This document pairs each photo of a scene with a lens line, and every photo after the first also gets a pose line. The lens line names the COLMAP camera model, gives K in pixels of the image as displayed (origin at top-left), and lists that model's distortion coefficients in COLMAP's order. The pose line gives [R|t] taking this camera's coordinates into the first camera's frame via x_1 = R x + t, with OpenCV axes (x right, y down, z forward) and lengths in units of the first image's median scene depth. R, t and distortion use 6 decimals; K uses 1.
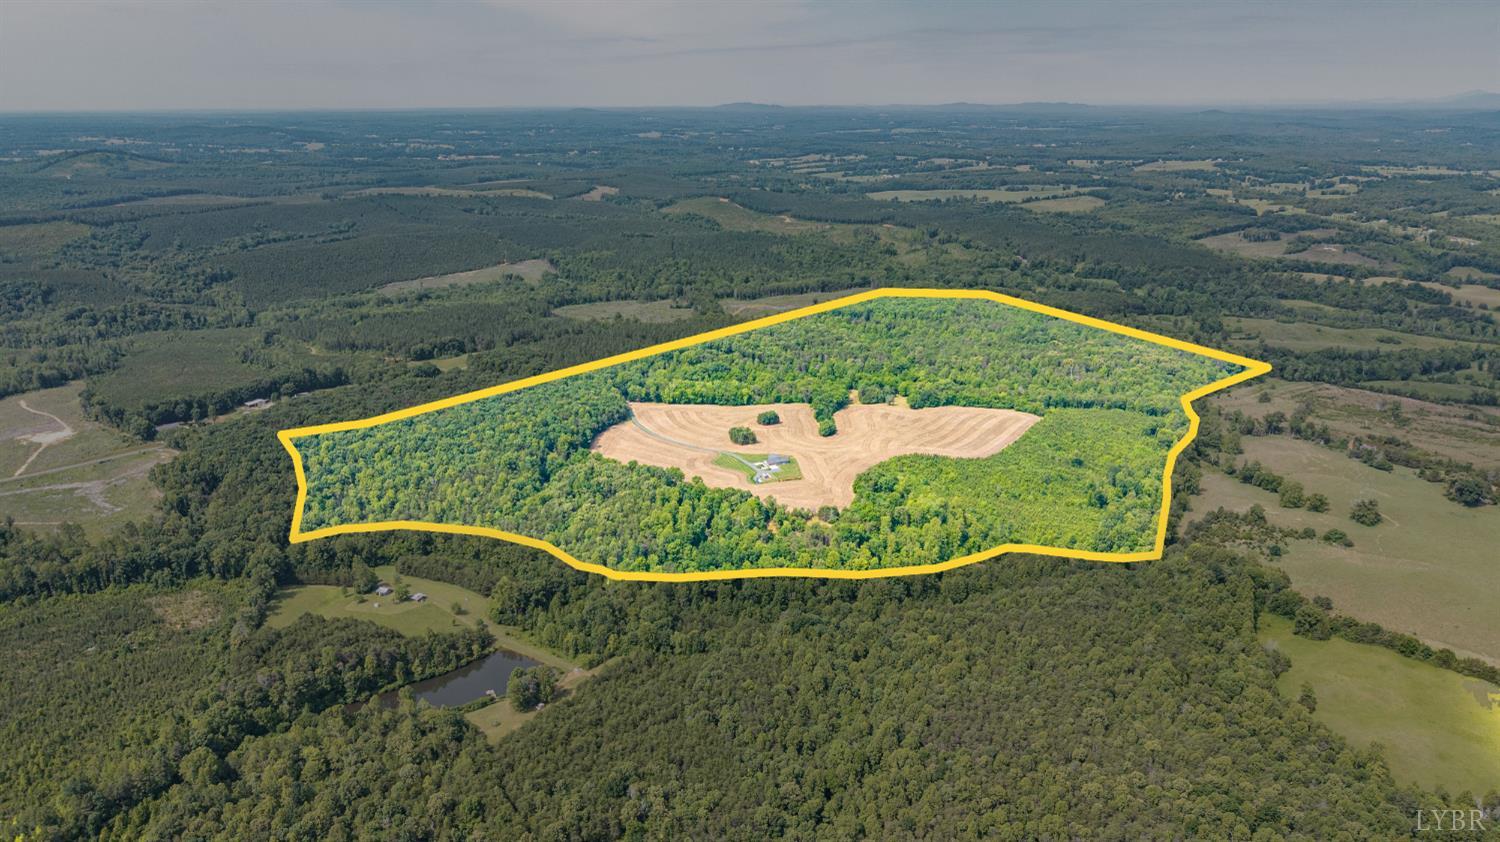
lens RADIAL K [[1004.2, 0, 753.0], [0, 1004.2, 420.2], [0, 0, 1]] dist [0.002318, -0.001324]
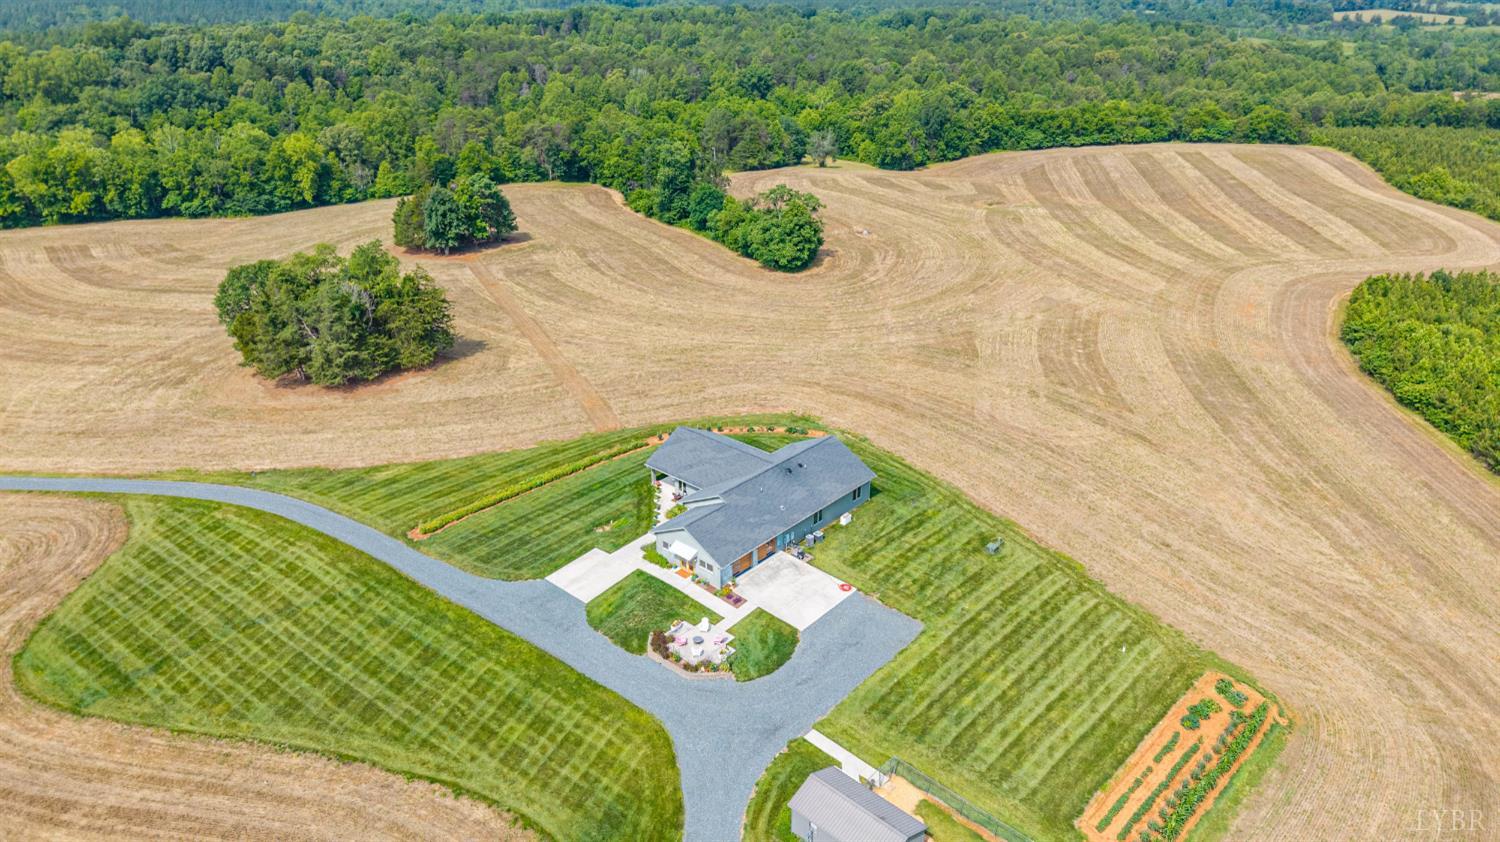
lens RADIAL K [[1004.2, 0, 753.0], [0, 1004.2, 420.2], [0, 0, 1]] dist [0.002318, -0.001324]
pose [[0.909110, -0.172979, 0.378942, -0.011135], [0.127839, 0.981661, 0.141415, 0.014689], [-0.396454, -0.080118, 0.914552, 0.735000]]
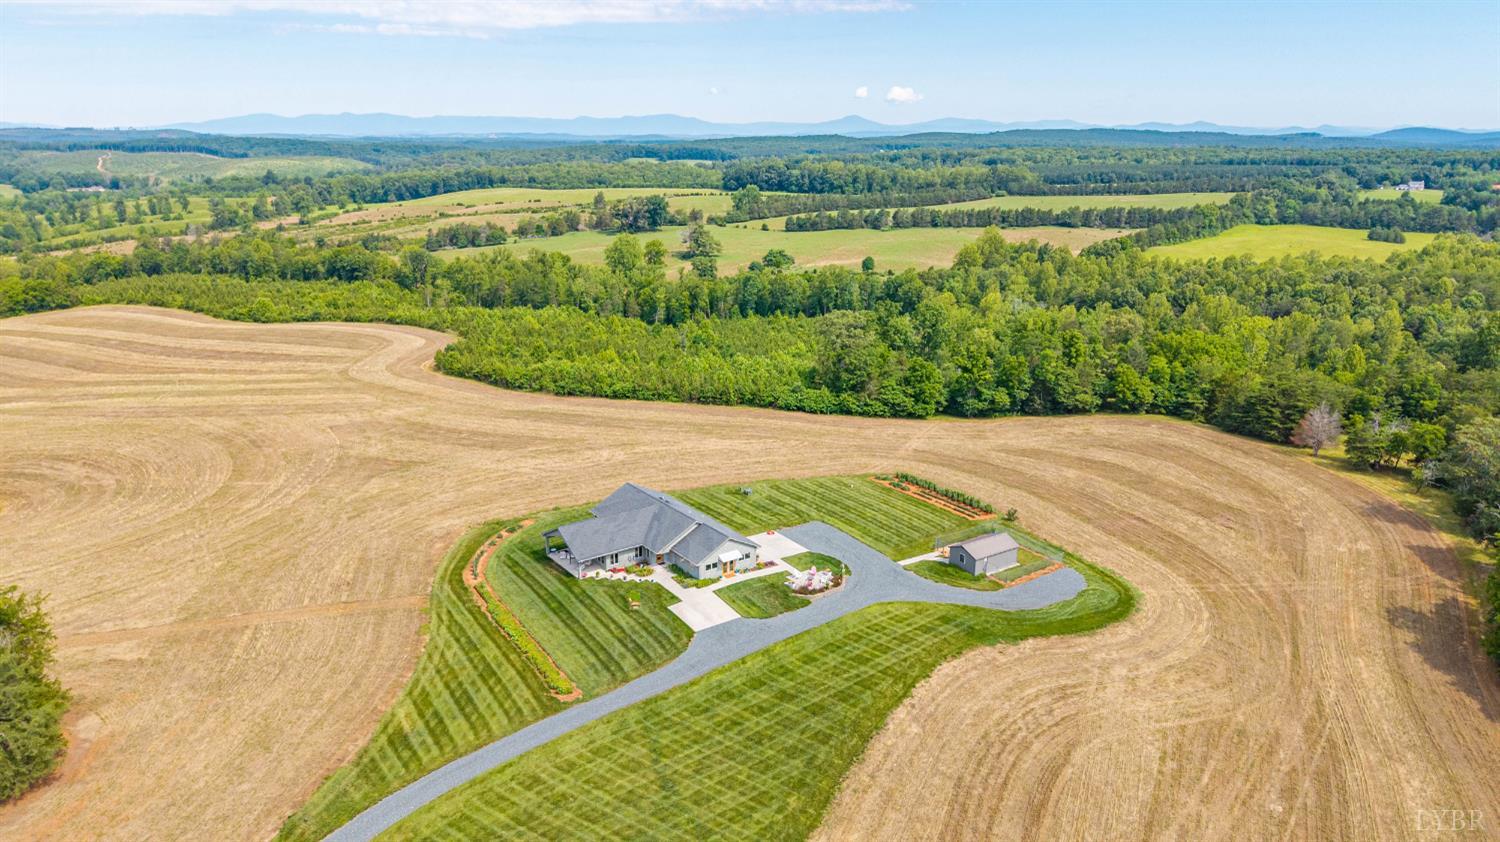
lens RADIAL K [[1004.2, 0, 753.0], [0, 1004.2, 420.2], [0, 0, 1]] dist [0.002318, -0.001324]
pose [[-0.213309, -0.263469, 0.940789, -0.080526], [0.299705, 0.898876, 0.319685, -0.009347], [-0.929880, 0.350150, -0.112775, 0.810283]]
